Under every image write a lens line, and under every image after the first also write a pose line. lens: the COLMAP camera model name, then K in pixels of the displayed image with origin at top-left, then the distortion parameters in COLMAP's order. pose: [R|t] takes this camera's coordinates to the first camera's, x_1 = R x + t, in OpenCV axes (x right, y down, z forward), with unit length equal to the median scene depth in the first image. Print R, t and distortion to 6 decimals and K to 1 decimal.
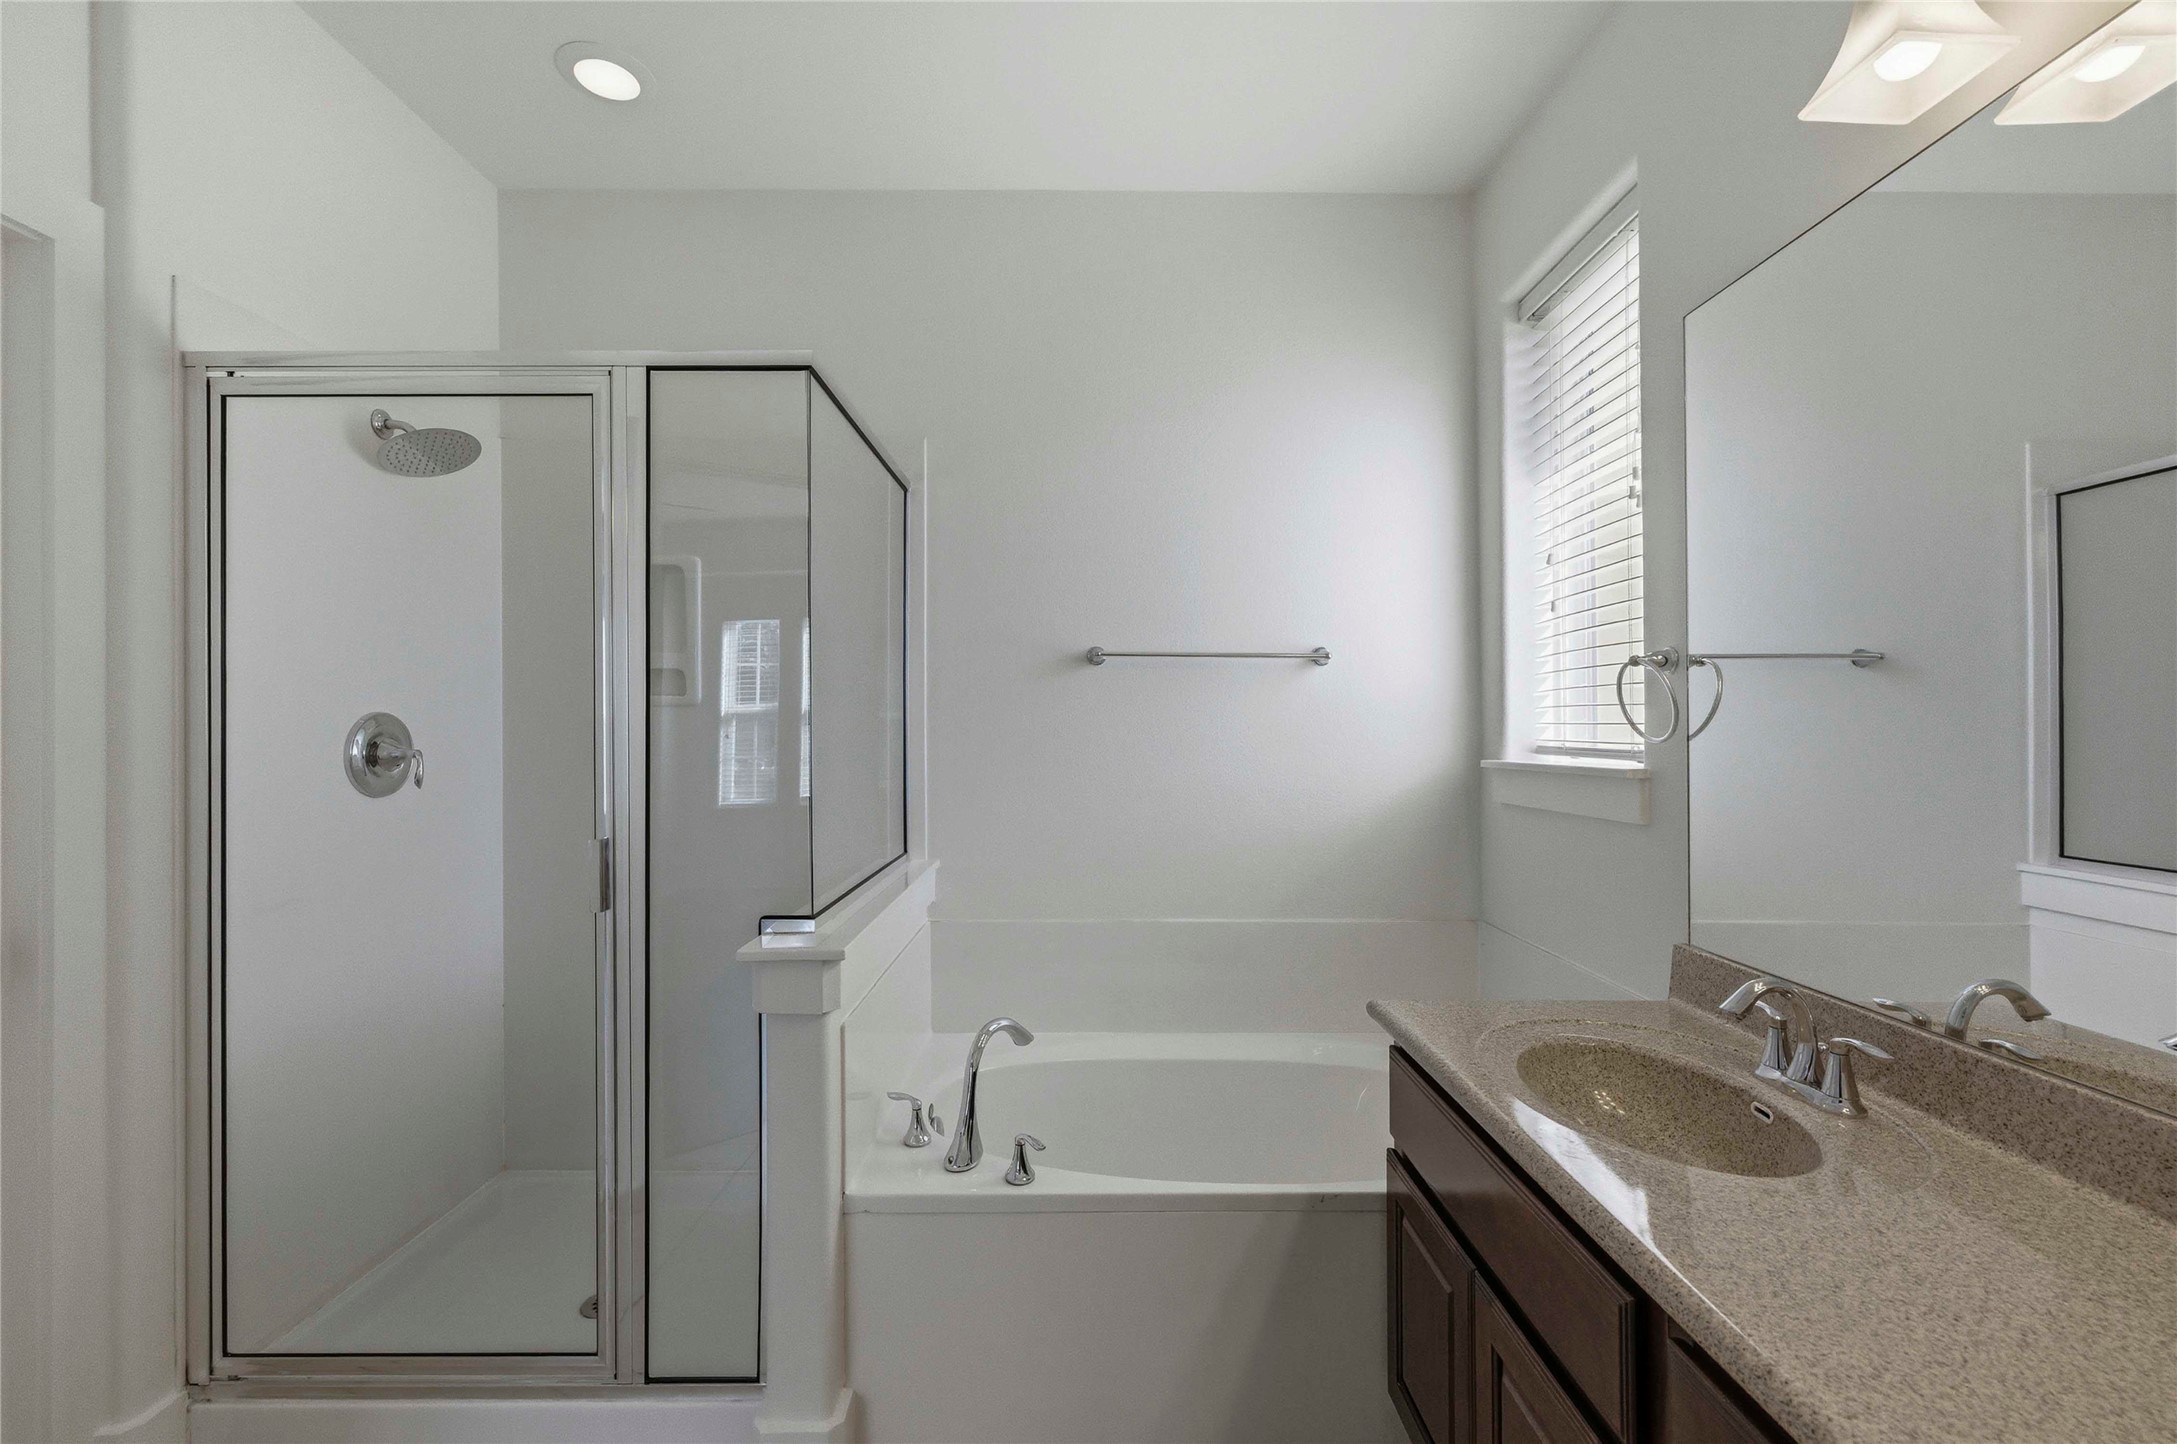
lens RADIAL K [[927.6, 0, 1090.1], [0, 927.6, 722.7], [0, 0, 1]] dist [0.000367, 0.000650]
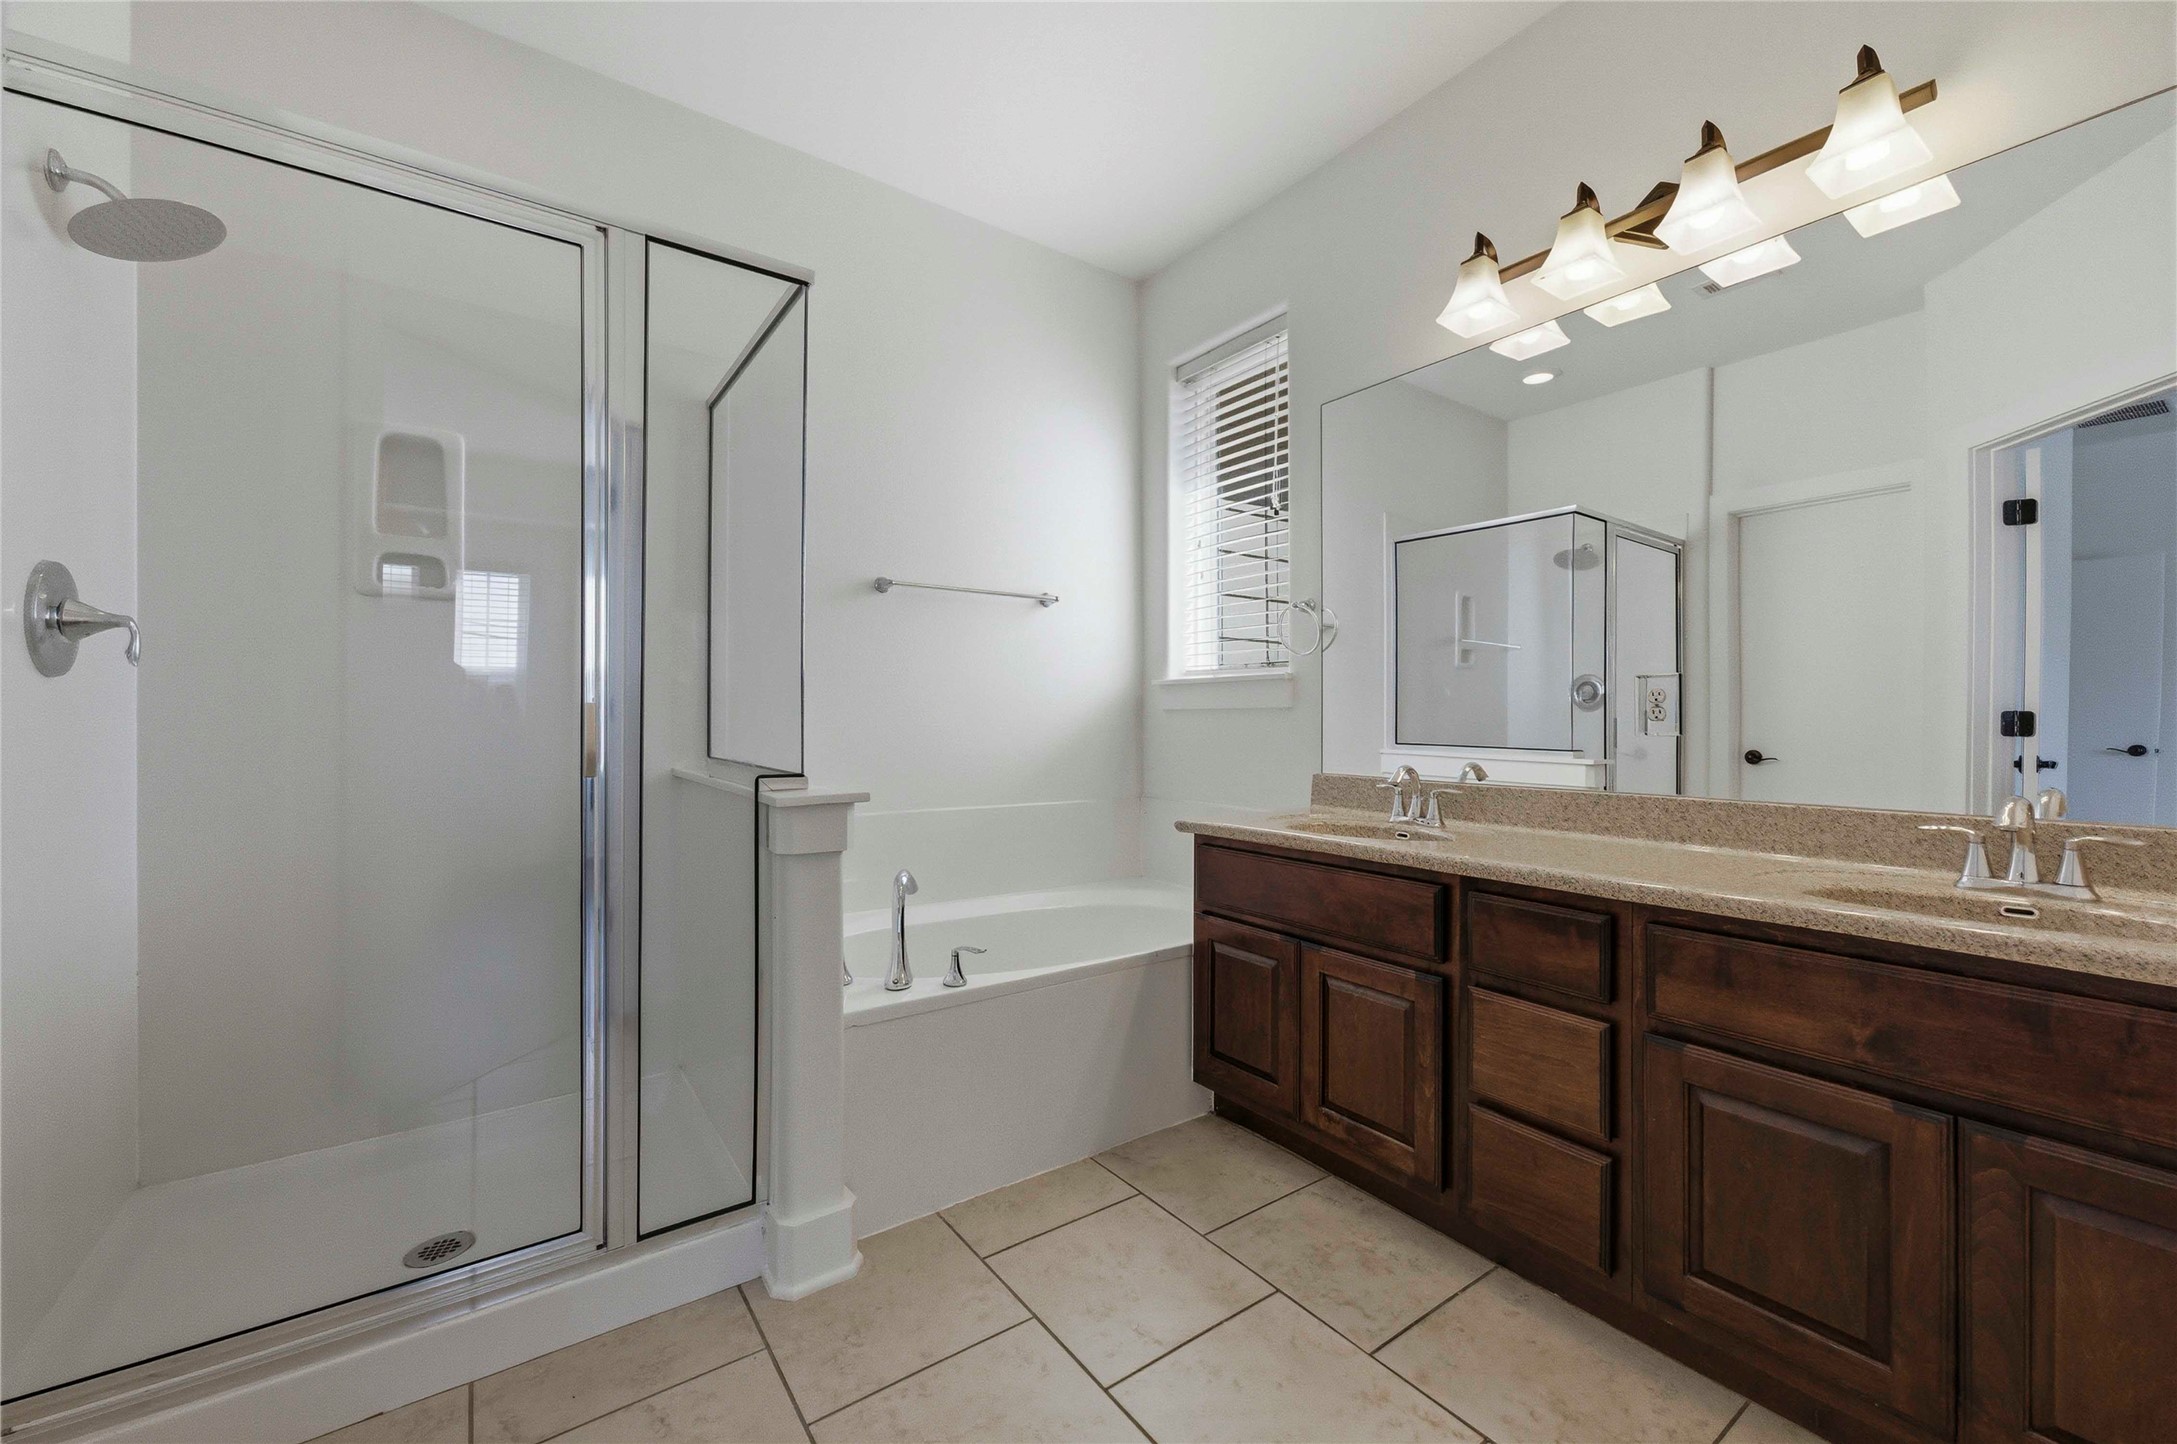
lens RADIAL K [[868.4, 0, 1095.7], [0, 868.4, 709.0], [0, 0, 1]] dist [-0.001410, 0.002390]
pose [[0.812137, 0.007816, 0.583414, -0.587097], [-0.006393, 0.999969, -0.004499, 0.124413], [-0.583432, -0.000076, 0.812162, -0.053894]]
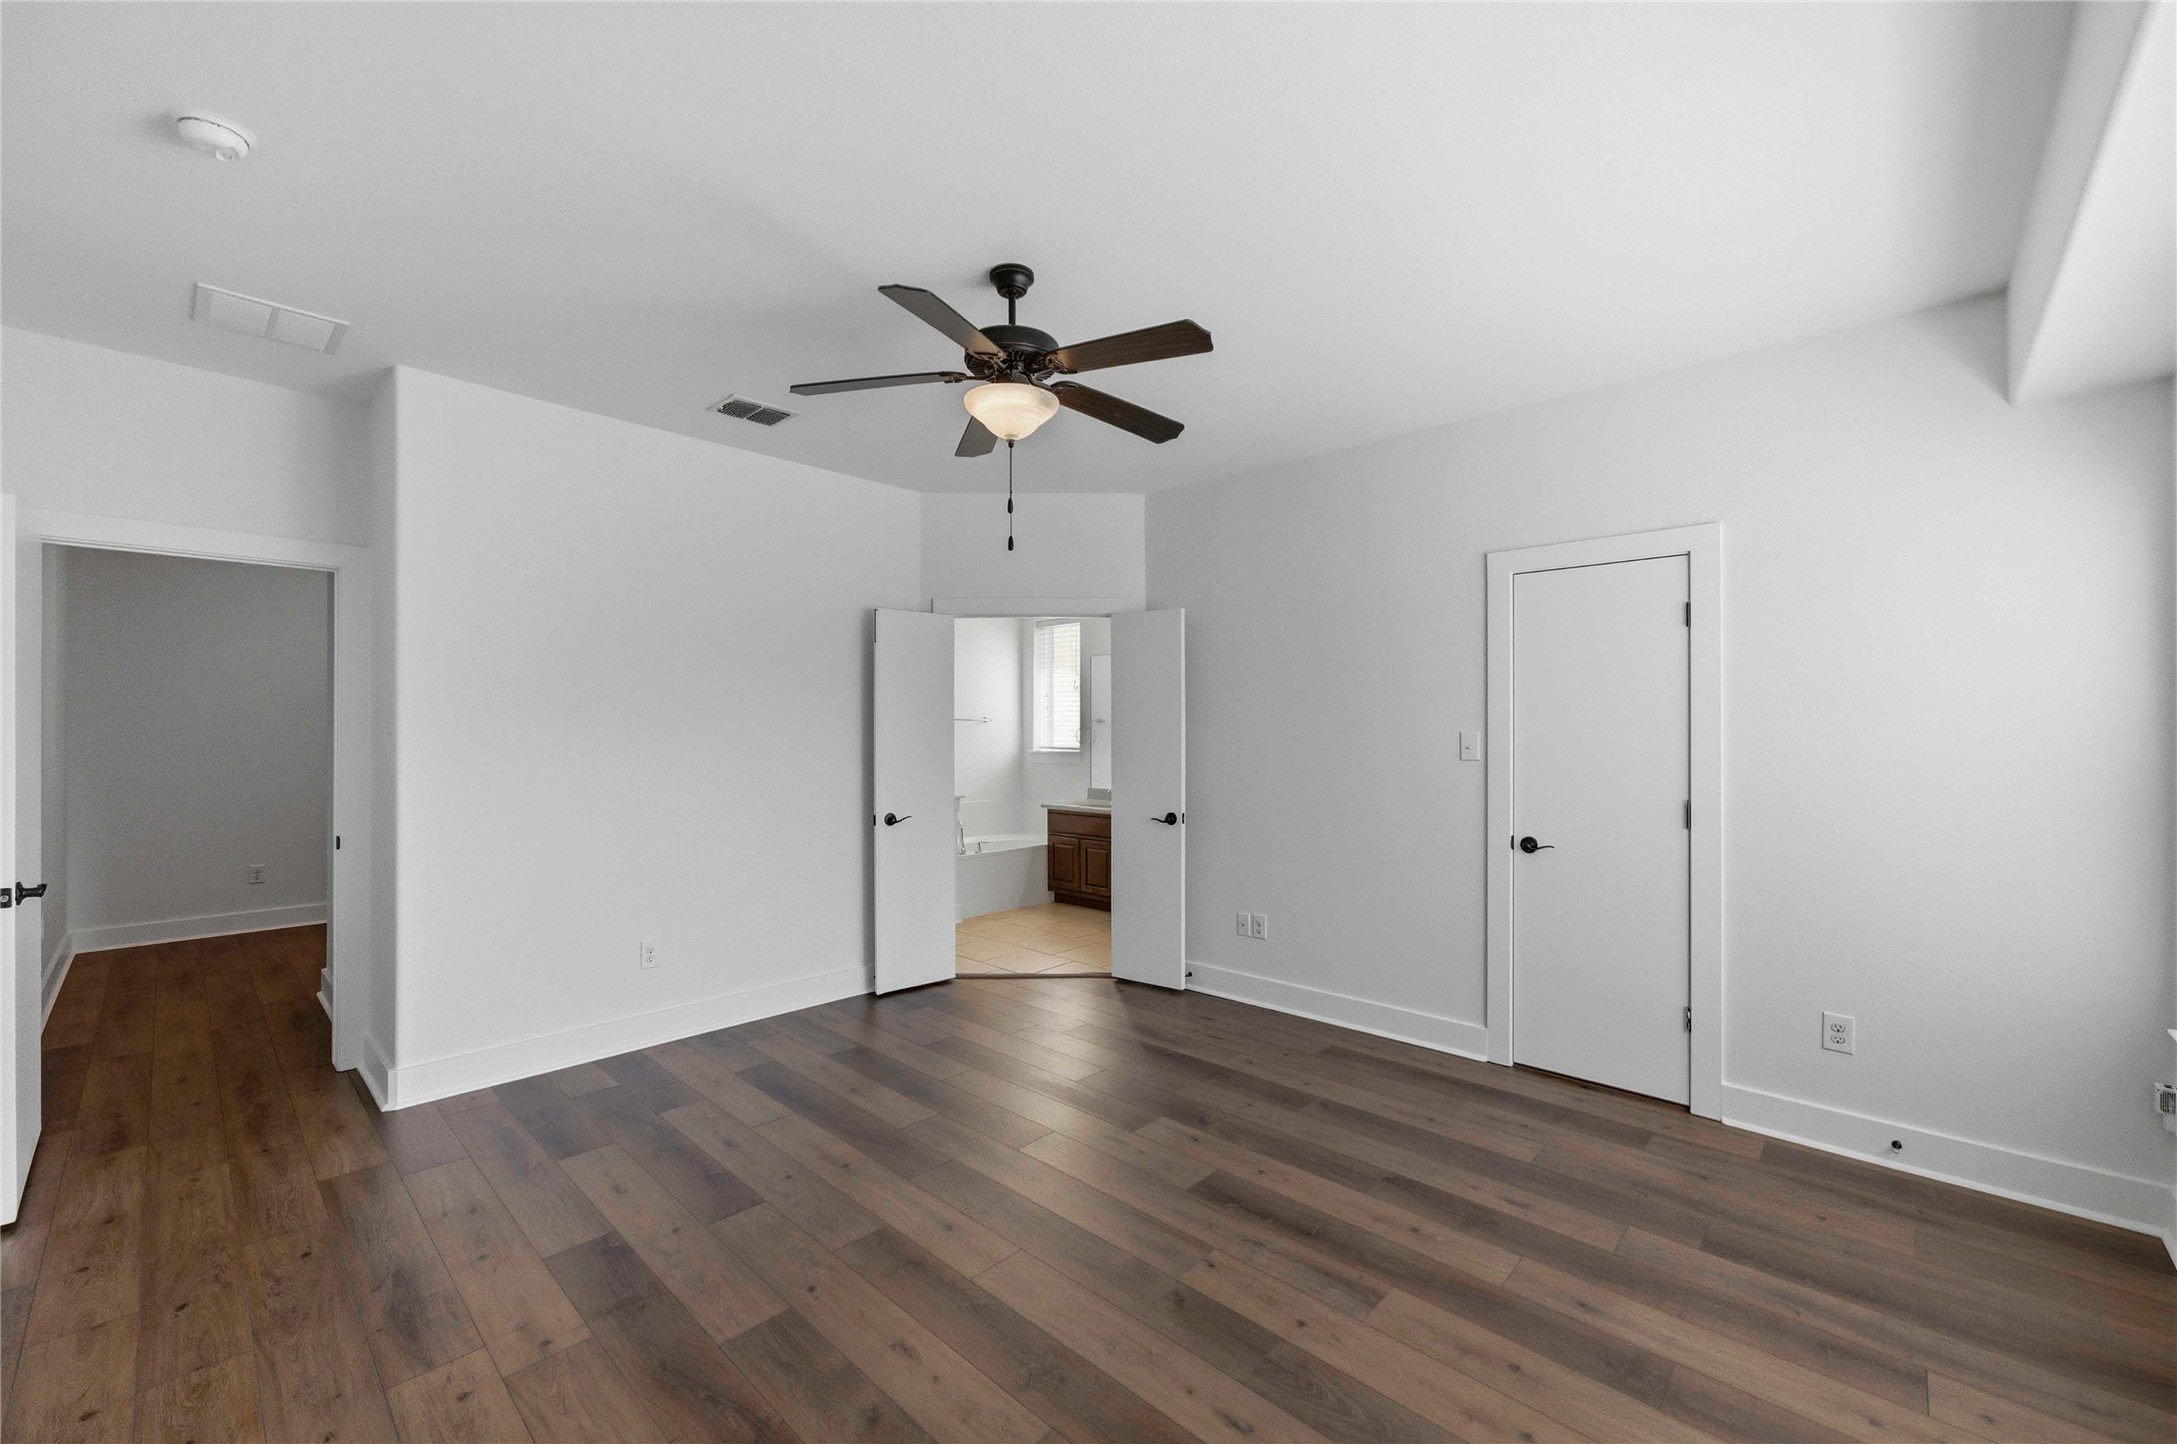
lens RADIAL K [[868.4, 0, 1088.0], [0, 868.4, 725.1], [0, 0, 1]] dist [-0.001410, 0.002390]
pose [[0.687017, 0.002706, 0.726636, -2.434389], [-0.000826, 0.999995, -0.002943, -0.062750], [-0.726641, 0.001422, 0.687016, -1.914392]]
